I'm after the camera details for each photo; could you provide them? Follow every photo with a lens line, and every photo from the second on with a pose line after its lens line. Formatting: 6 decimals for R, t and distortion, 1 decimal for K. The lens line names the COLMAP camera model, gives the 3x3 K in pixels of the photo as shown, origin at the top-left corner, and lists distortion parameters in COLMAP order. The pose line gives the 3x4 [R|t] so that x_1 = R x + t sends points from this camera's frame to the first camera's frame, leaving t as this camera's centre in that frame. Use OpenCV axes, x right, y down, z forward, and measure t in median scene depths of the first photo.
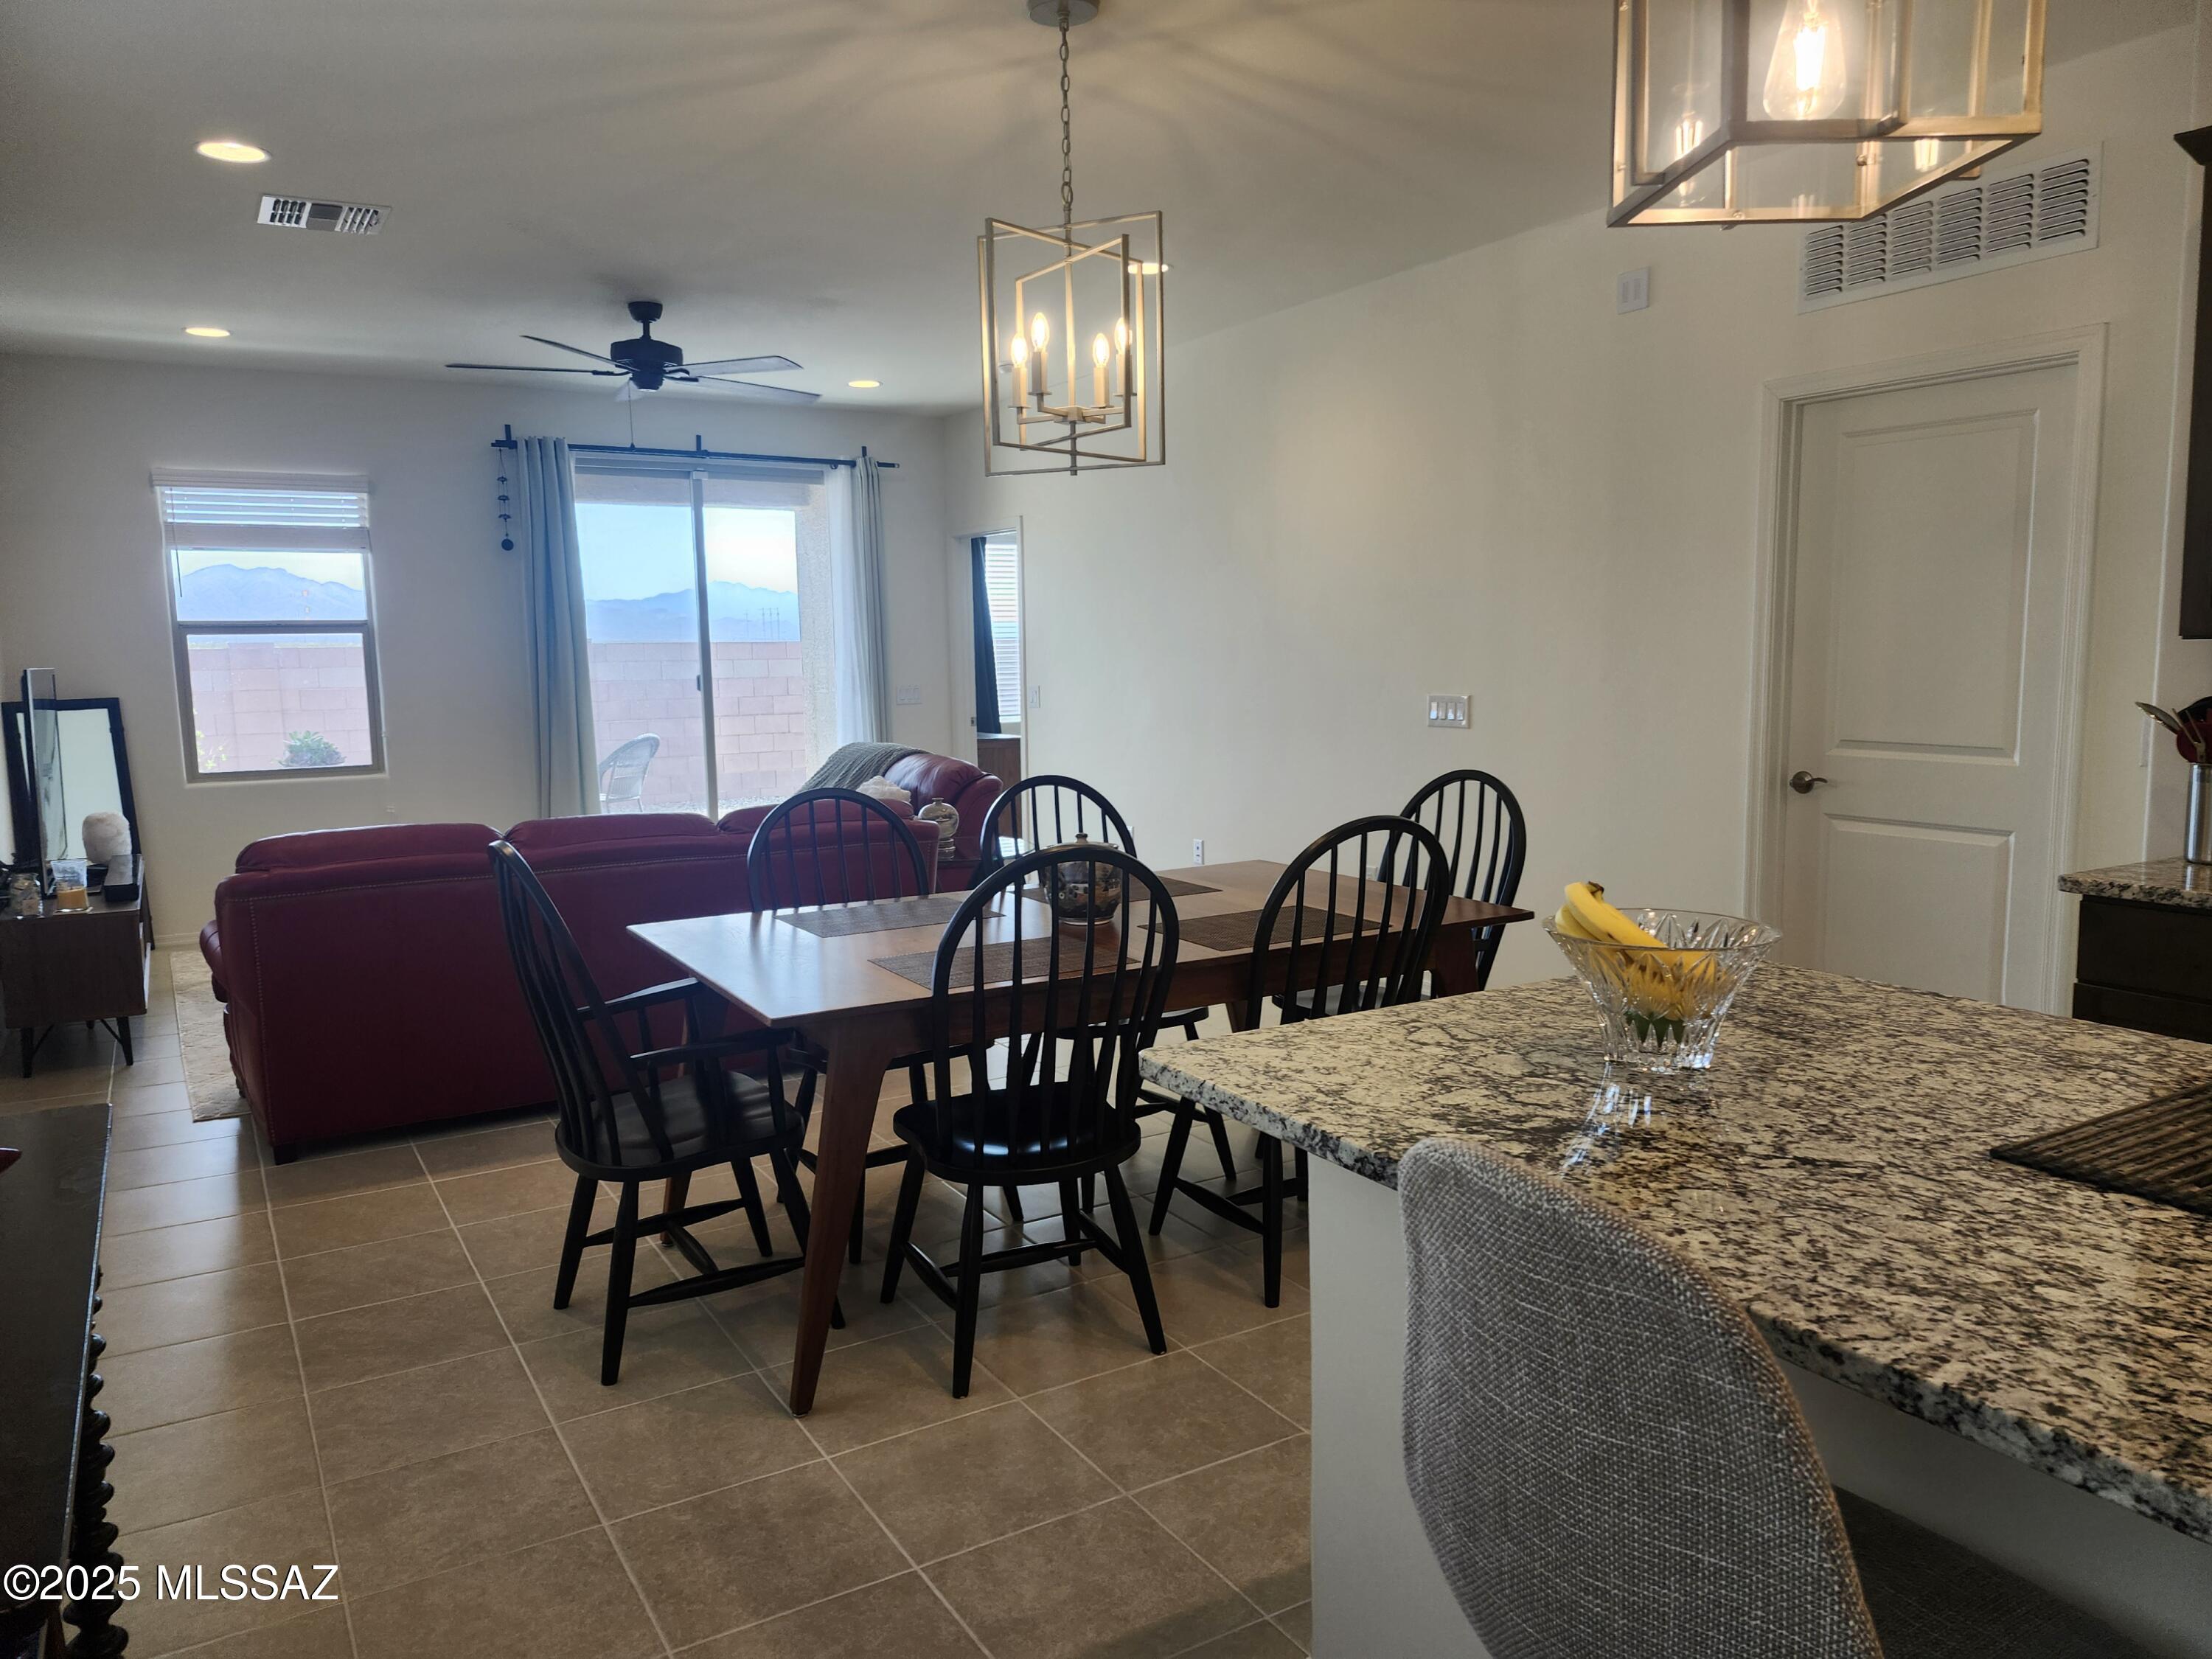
lens RADIAL K [[1528.3, 0, 1066.1], [0, 1528.3, 837.6], [0, 0, 1]] dist [0.071462, -0.074528]
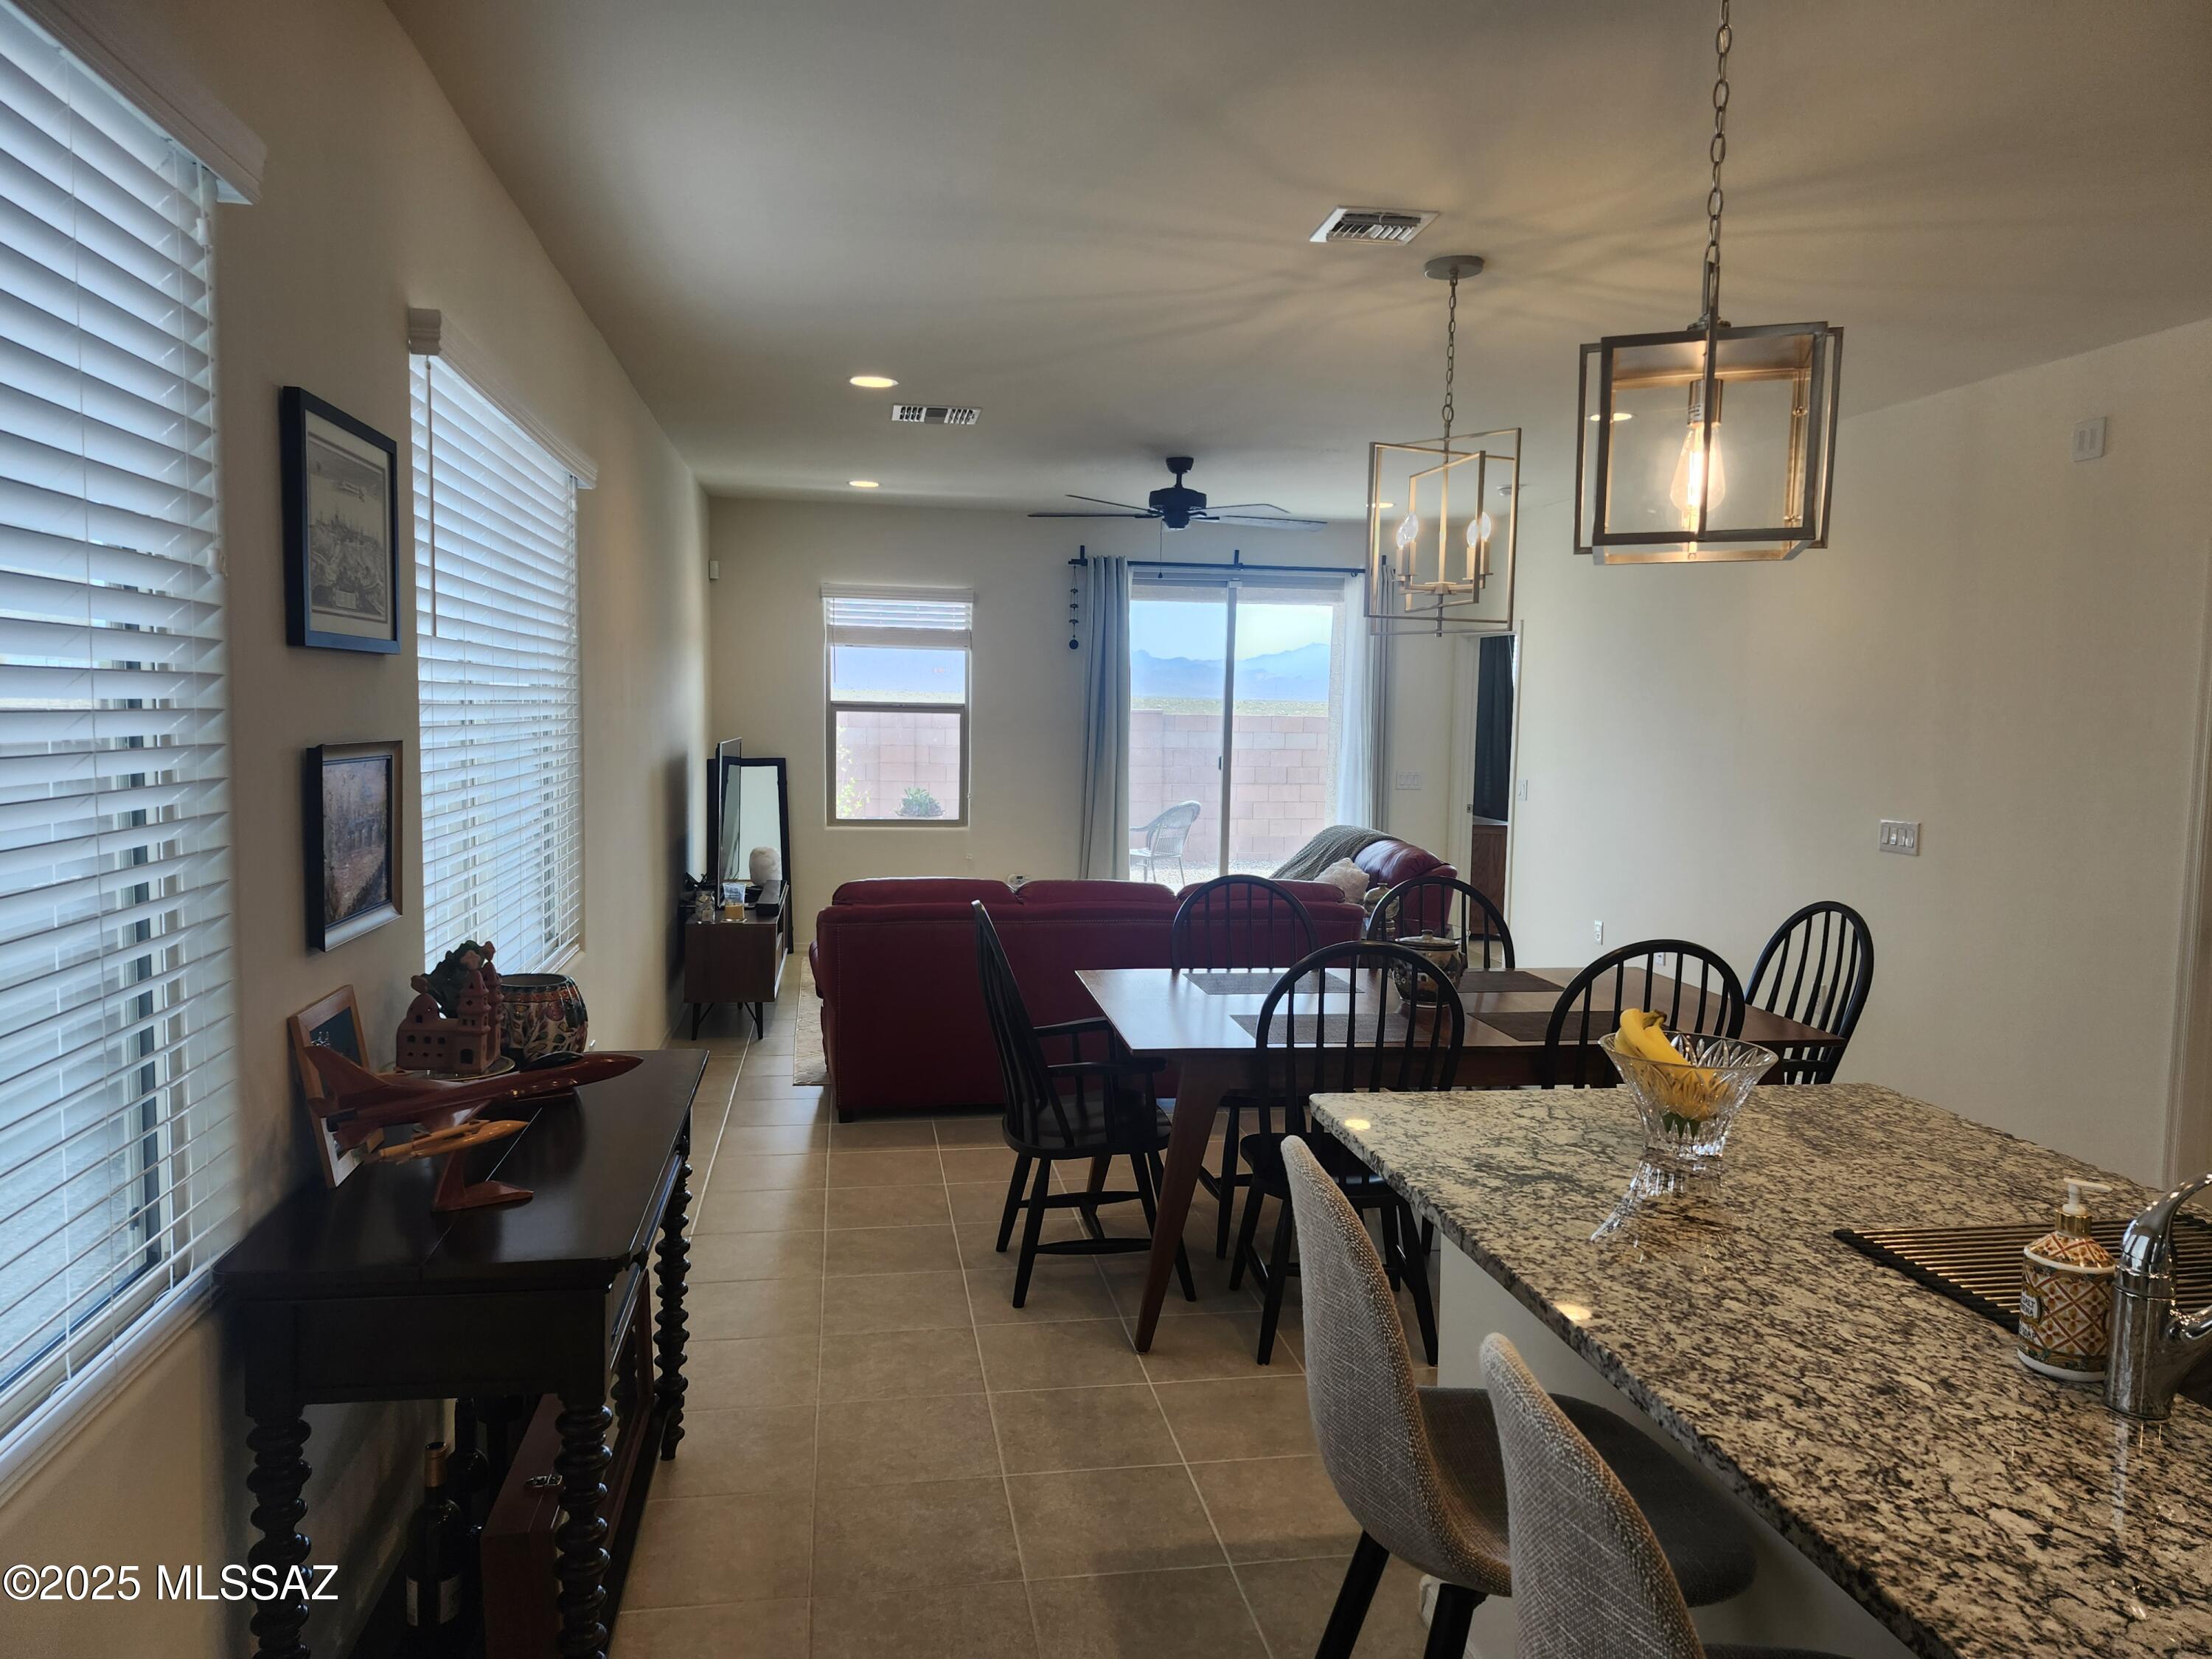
lens RADIAL K [[1528.3, 0, 1110.0], [0, 1528.3, 836.6], [0, 0, 1]] dist [0.071462, -0.074528]
pose [[0.936261, 0.065003, -0.345239, 0.178012], [-0.078616, 0.996577, -0.025562, -0.024698], [0.342396, 0.051074, 0.938167, -0.210563]]
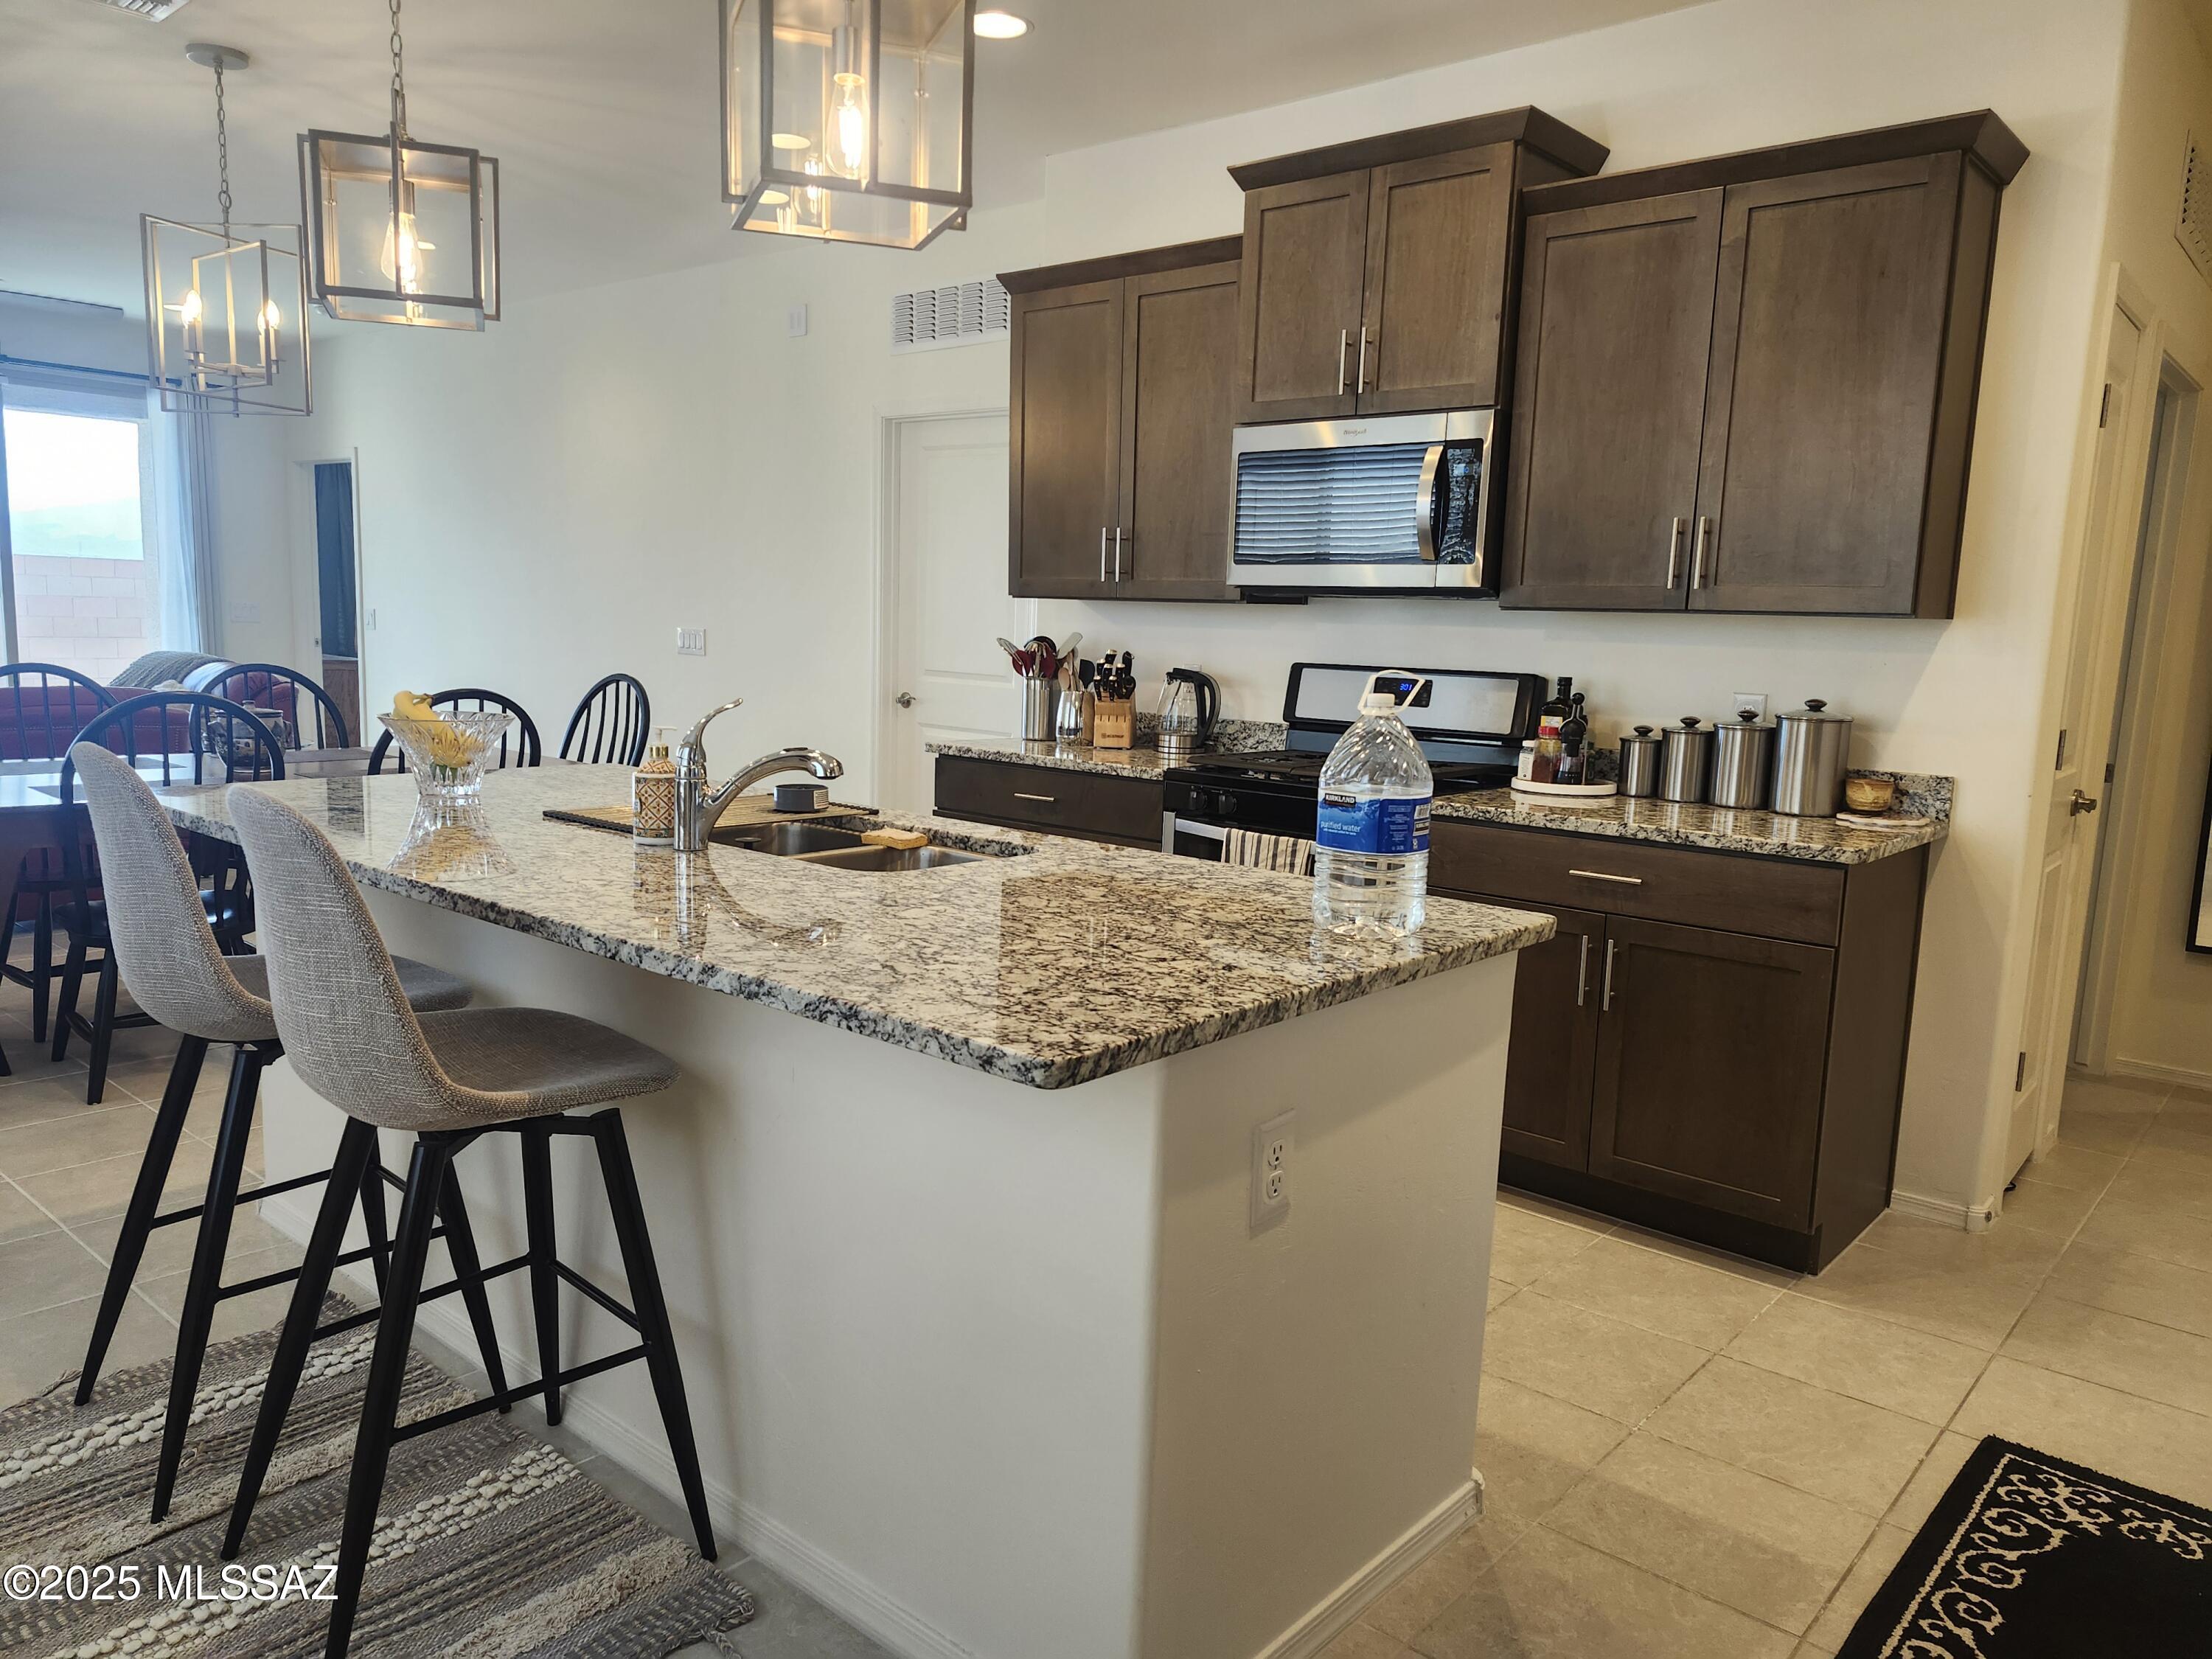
lens RADIAL K [[1528.3, 0, 1097.7], [0, 1528.3, 836.6], [0, 0, 1]] dist [0.071462, -0.074528]
pose [[0.946570, 0.007299, 0.322415, 0.251362], [-0.014526, 0.999694, 0.020015, 0.071054], [-0.322170, -0.023629, 0.946387, -0.433571]]
